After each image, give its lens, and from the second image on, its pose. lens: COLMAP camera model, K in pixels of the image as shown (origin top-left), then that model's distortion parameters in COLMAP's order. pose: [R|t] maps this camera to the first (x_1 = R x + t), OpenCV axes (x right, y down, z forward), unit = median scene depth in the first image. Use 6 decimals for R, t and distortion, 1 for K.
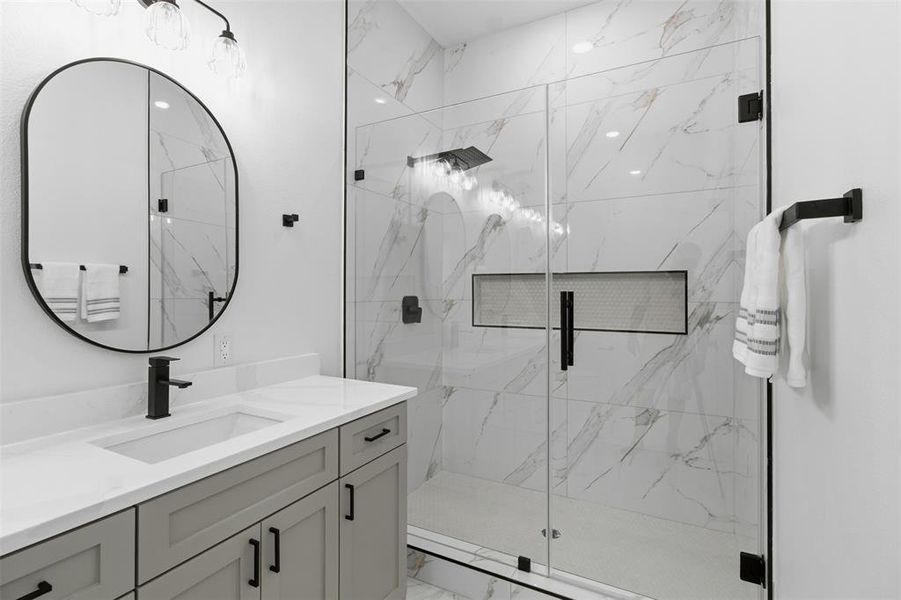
lens RADIAL K [[433.8, 0, 452.0], [0, 433.8, 298.1], [0, 0, 1]] dist [-0.003922, -0.000468]
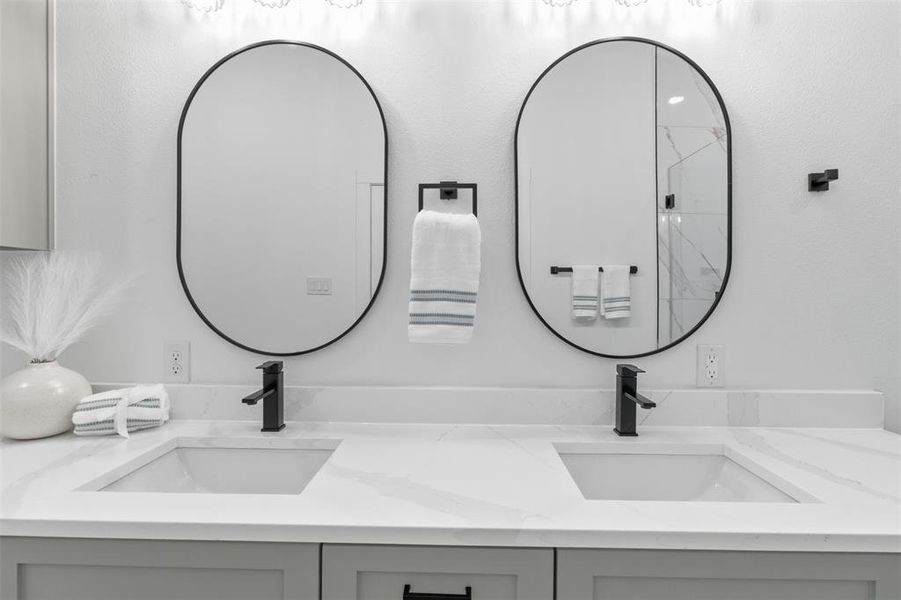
lens RADIAL K [[433.8, 0, 452.0], [0, 433.8, 298.1], [0, 0, 1]] dist [-0.003922, -0.000468]
pose [[0.455881, 0.017940, -0.889860, -0.035944], [-0.020155, 0.999749, 0.009830, 0.000002], [0.889812, 0.013454, 0.456128, 0.160480]]
